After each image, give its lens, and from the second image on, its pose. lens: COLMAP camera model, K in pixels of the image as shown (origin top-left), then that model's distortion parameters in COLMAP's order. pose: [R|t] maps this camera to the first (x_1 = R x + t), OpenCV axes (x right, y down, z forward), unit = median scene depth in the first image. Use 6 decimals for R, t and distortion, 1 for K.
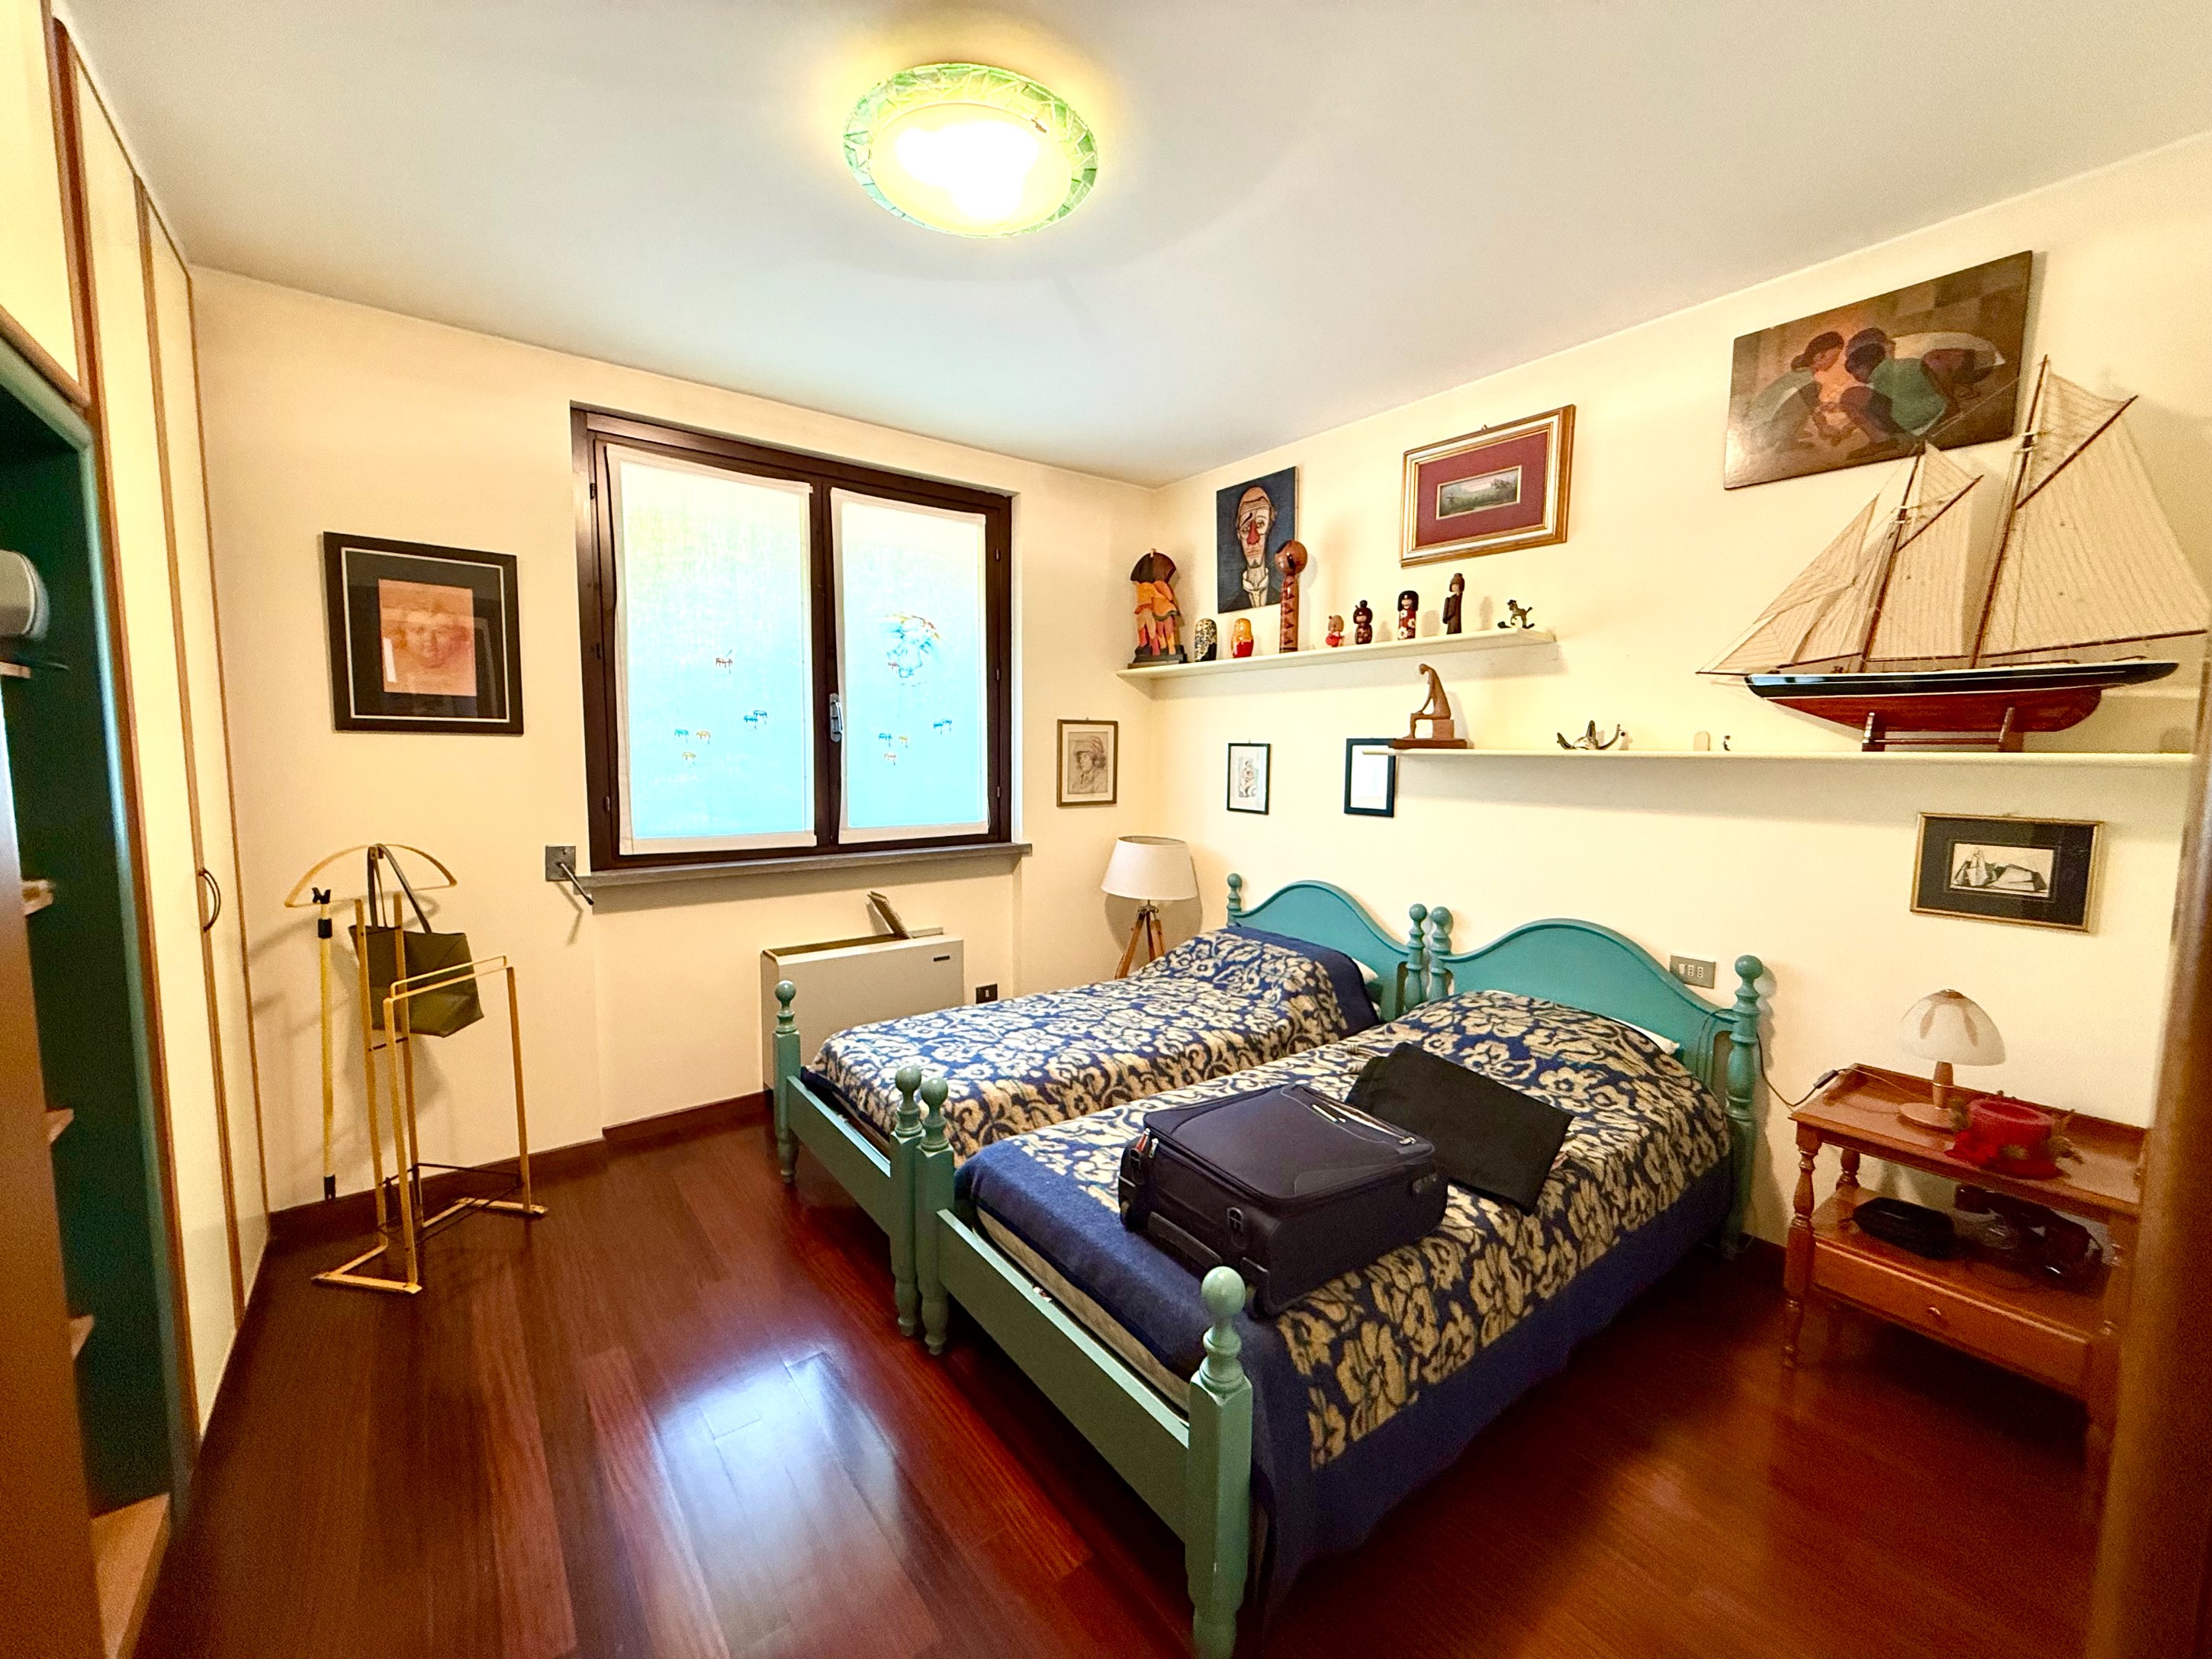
lens RADIAL K [[882.7, 0, 1103.8], [0, 882.7, 827.5], [0, 0, 1]] dist [-0.000799, 0.000529]
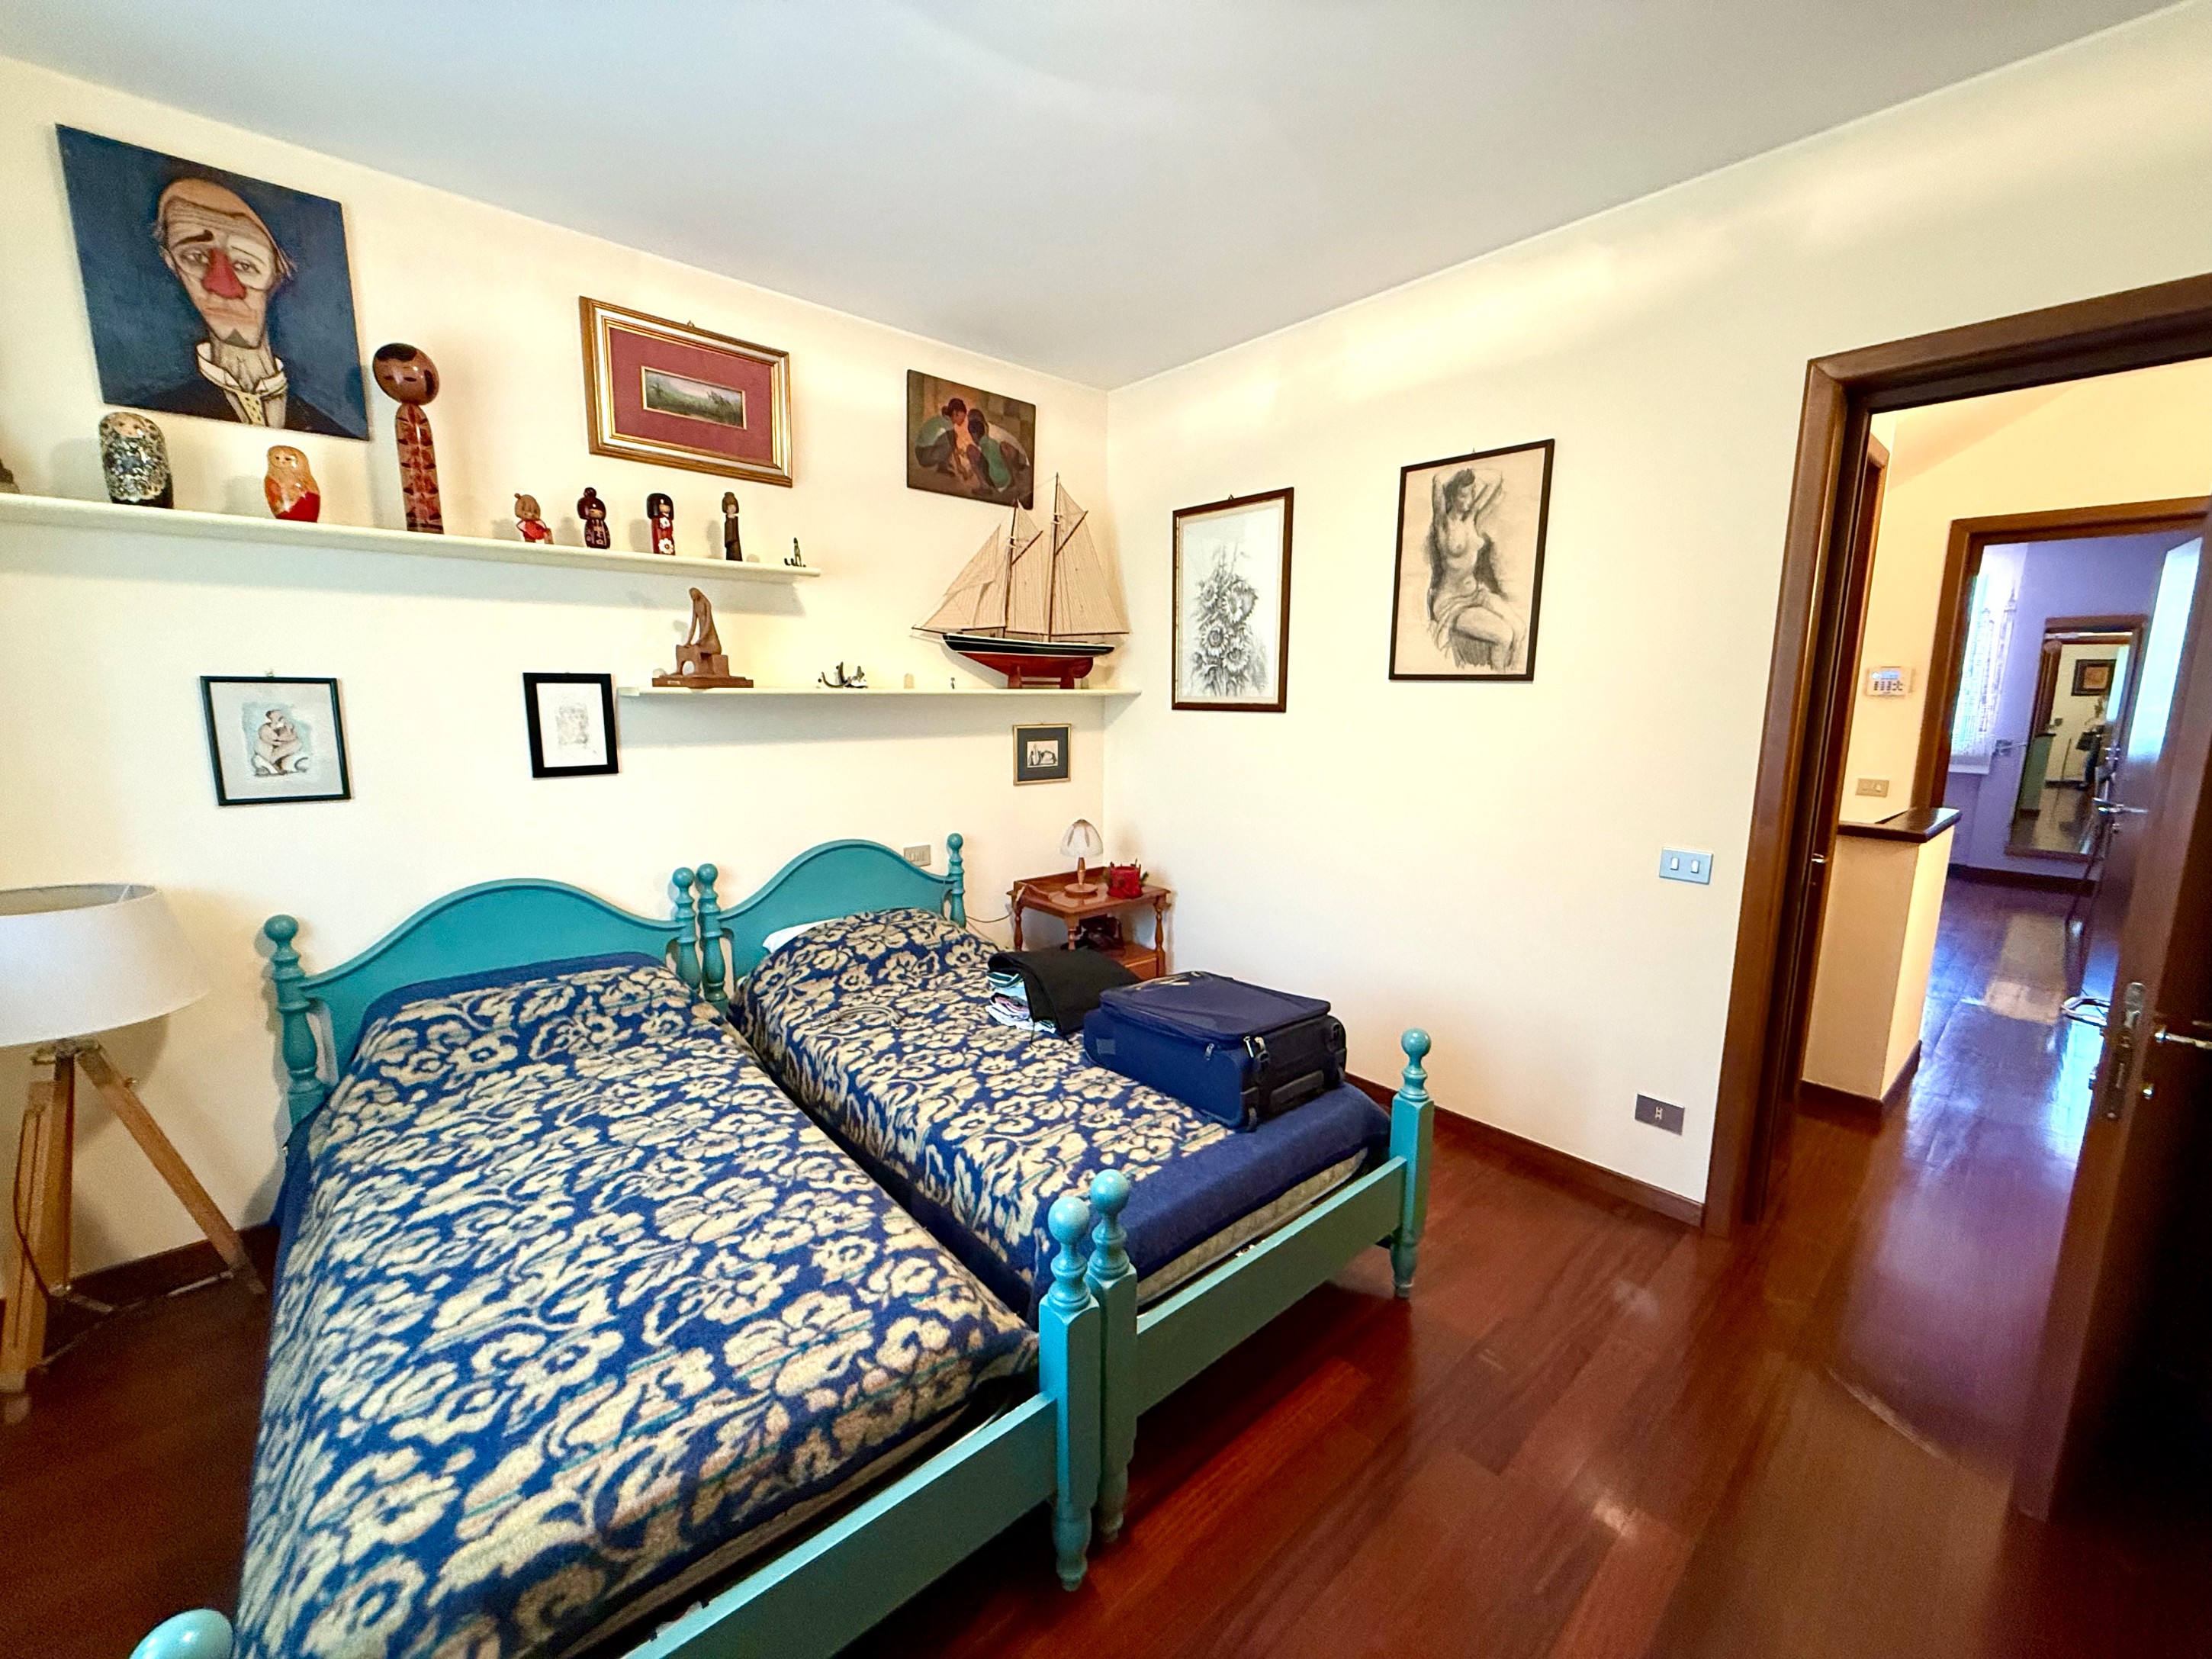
lens RADIAL K [[882.7, 0, 1098.1], [0, 882.7, 830.0], [0, 0, 1]] dist [-0.000799, 0.000529]
pose [[-0.067920, -0.165742, 0.983828, -0.601112], [0.083871, 0.981666, 0.171168, -0.074521], [-0.994159, 0.094141, -0.052774, 0.738373]]
